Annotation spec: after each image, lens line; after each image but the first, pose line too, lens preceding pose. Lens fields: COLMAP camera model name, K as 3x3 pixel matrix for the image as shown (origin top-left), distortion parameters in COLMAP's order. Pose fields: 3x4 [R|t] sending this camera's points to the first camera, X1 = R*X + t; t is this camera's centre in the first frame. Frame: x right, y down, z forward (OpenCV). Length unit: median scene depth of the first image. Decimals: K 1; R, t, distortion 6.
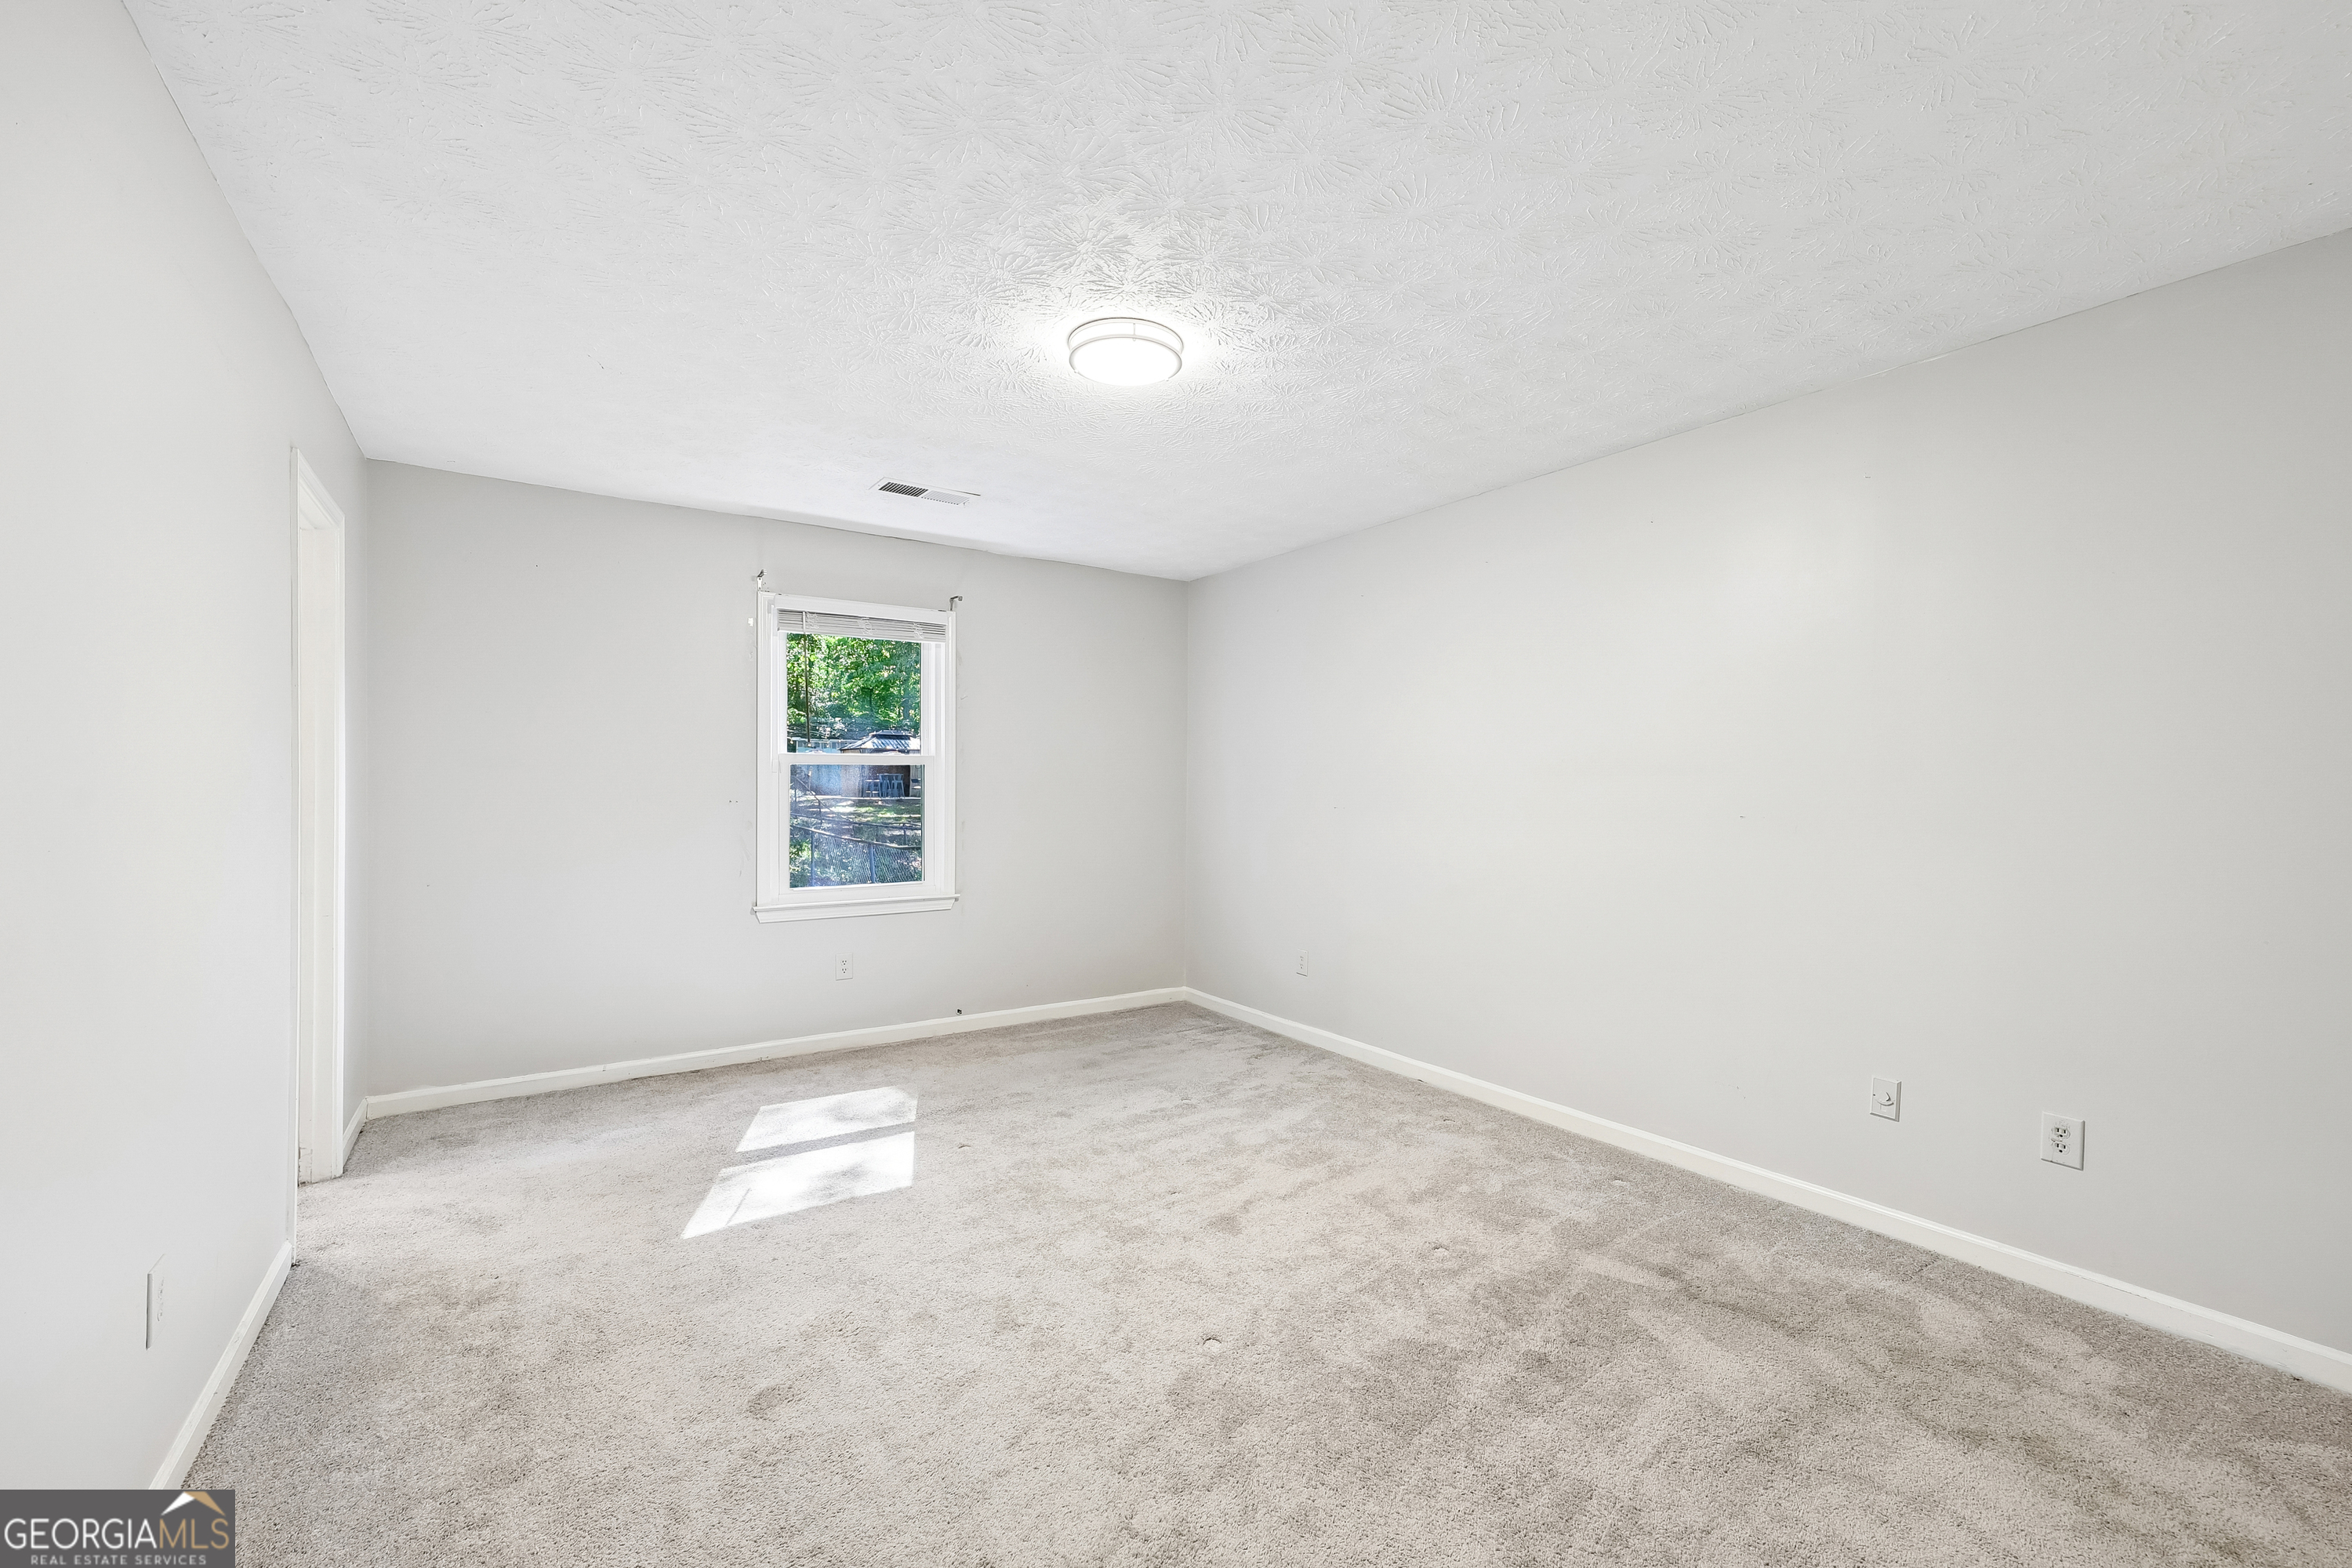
lens RADIAL K [[968.2, 0, 1178.0], [0, 968.2, 799.1], [0, 0, 1]] dist [-0.002104, 0.001056]
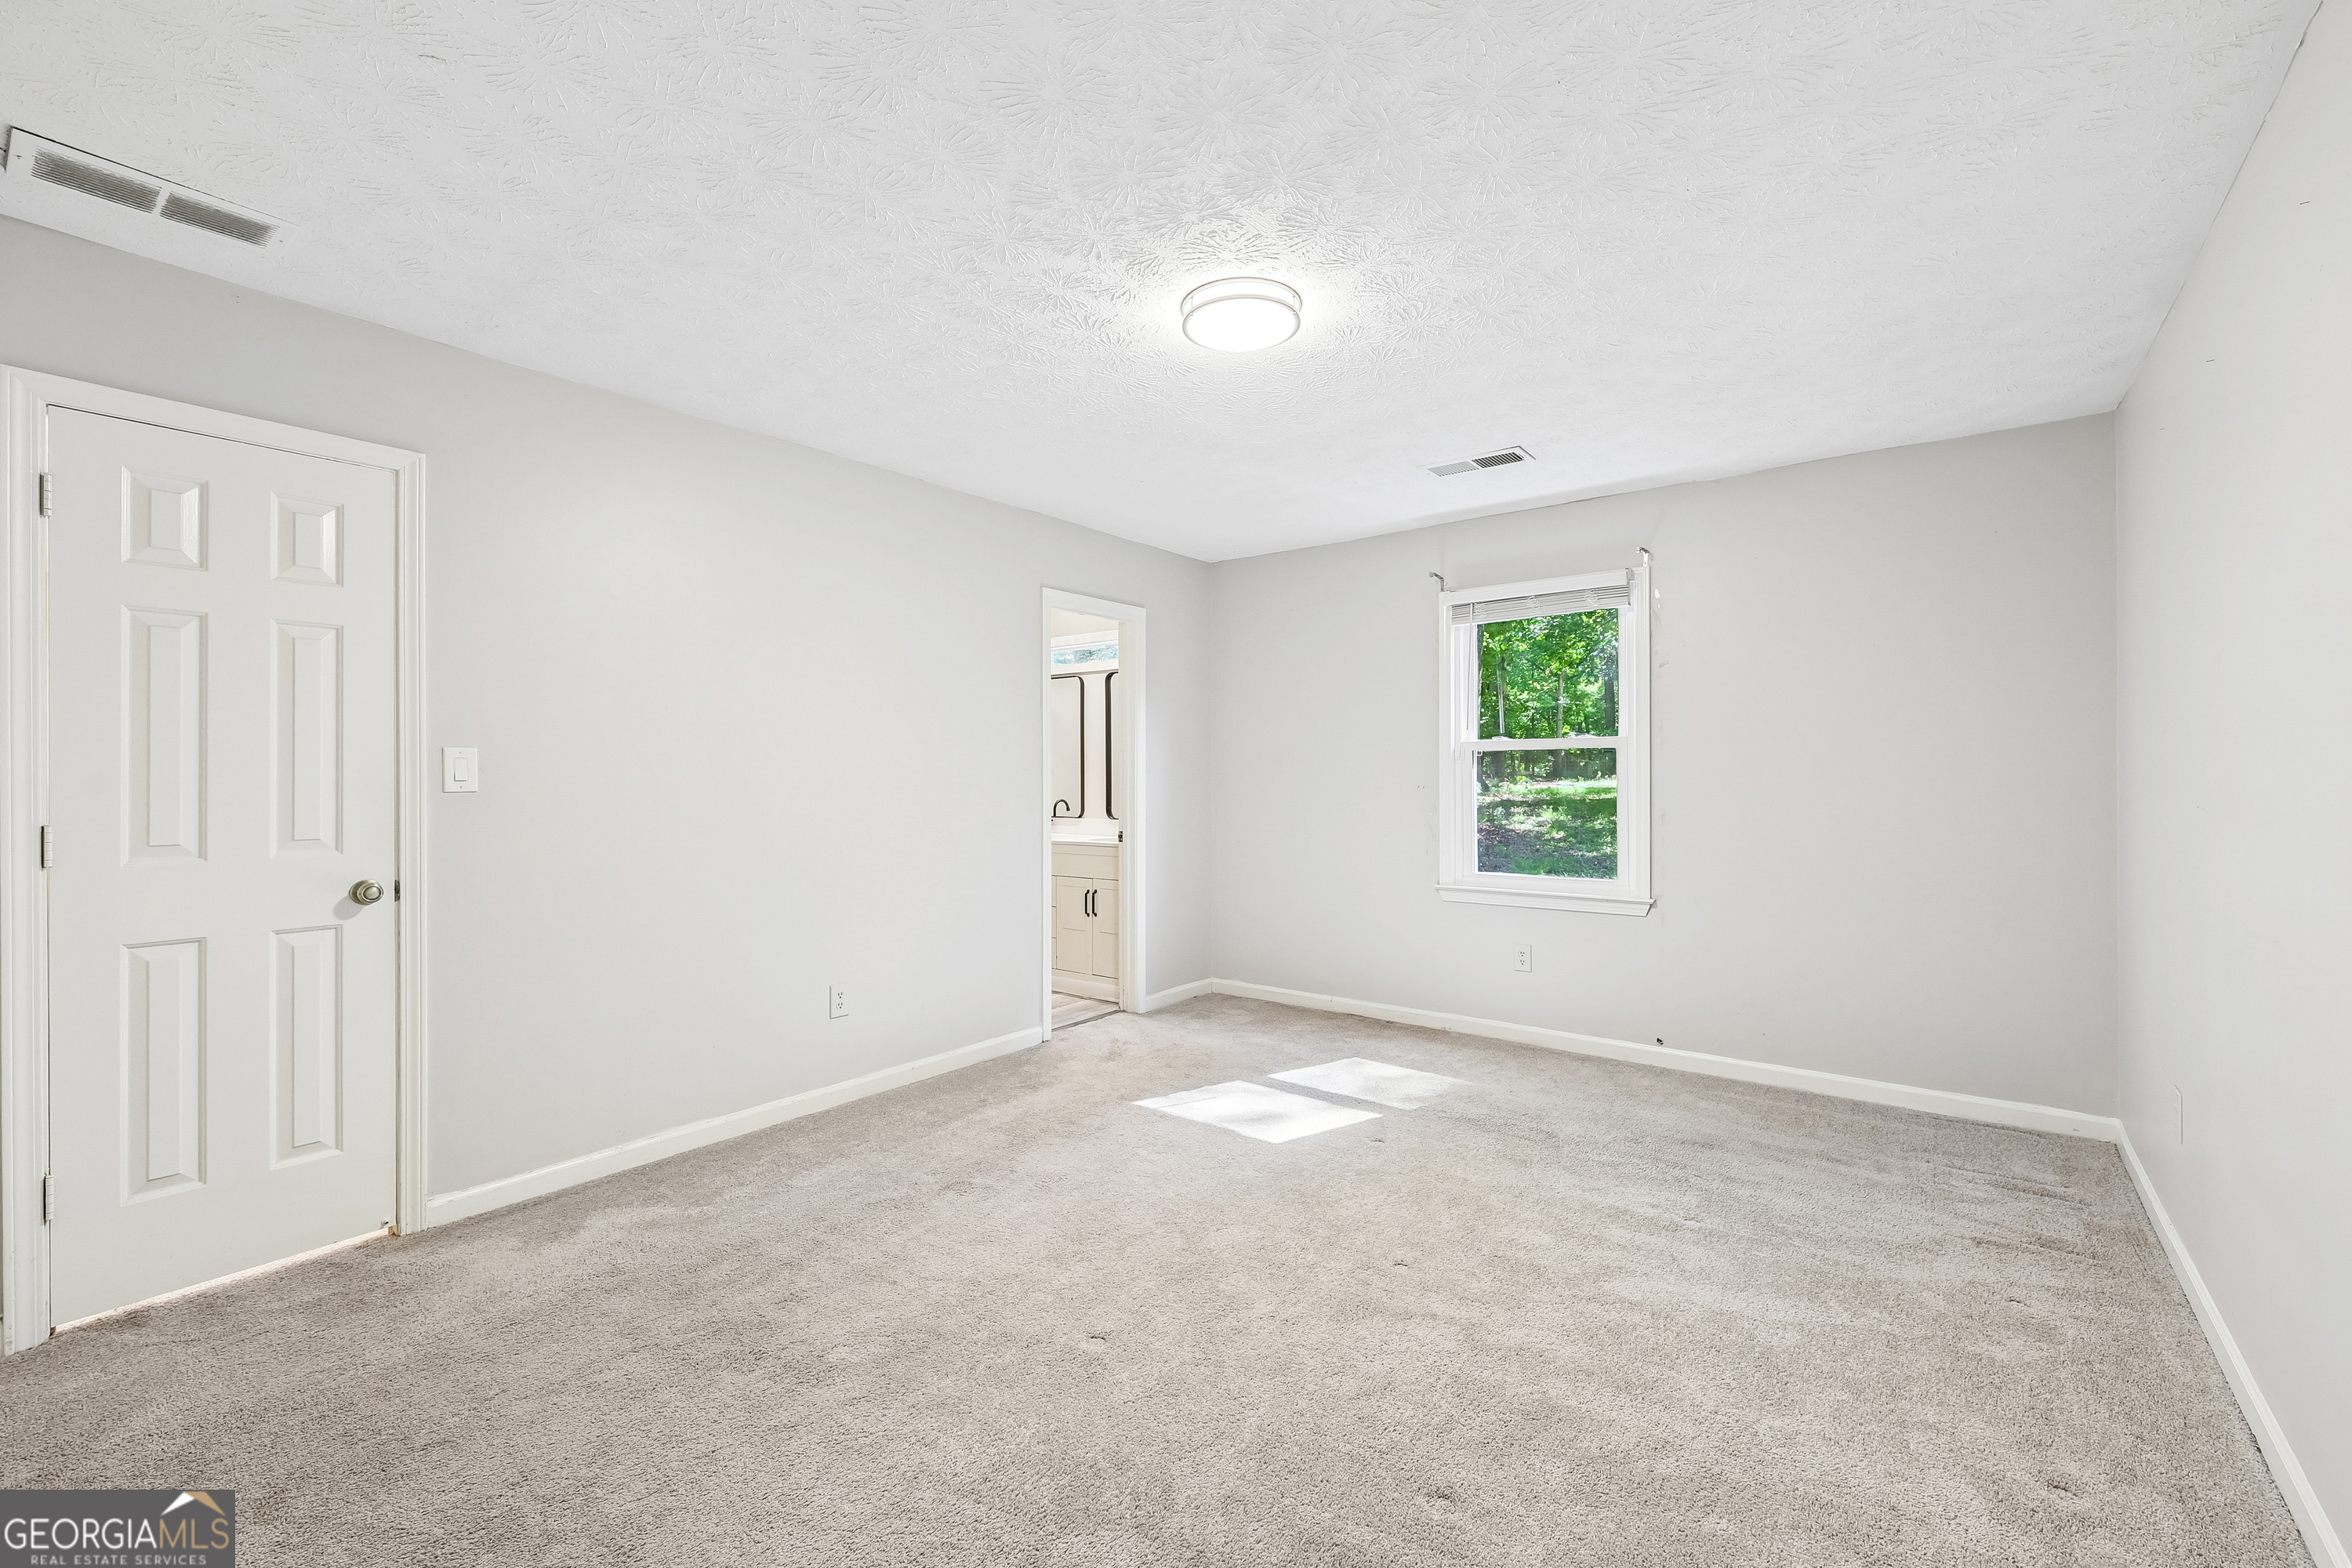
lens RADIAL K [[968.2, 0, 1176.3], [0, 968.2, 771.2], [0, 0, 1]] dist [-0.002104, 0.001056]
pose [[0.305998, -0.011705, -0.951960, 0.518840], [-0.007968, 0.999858, -0.014856, 0.003648], [0.951999, 0.012131, 0.305861, 0.407658]]
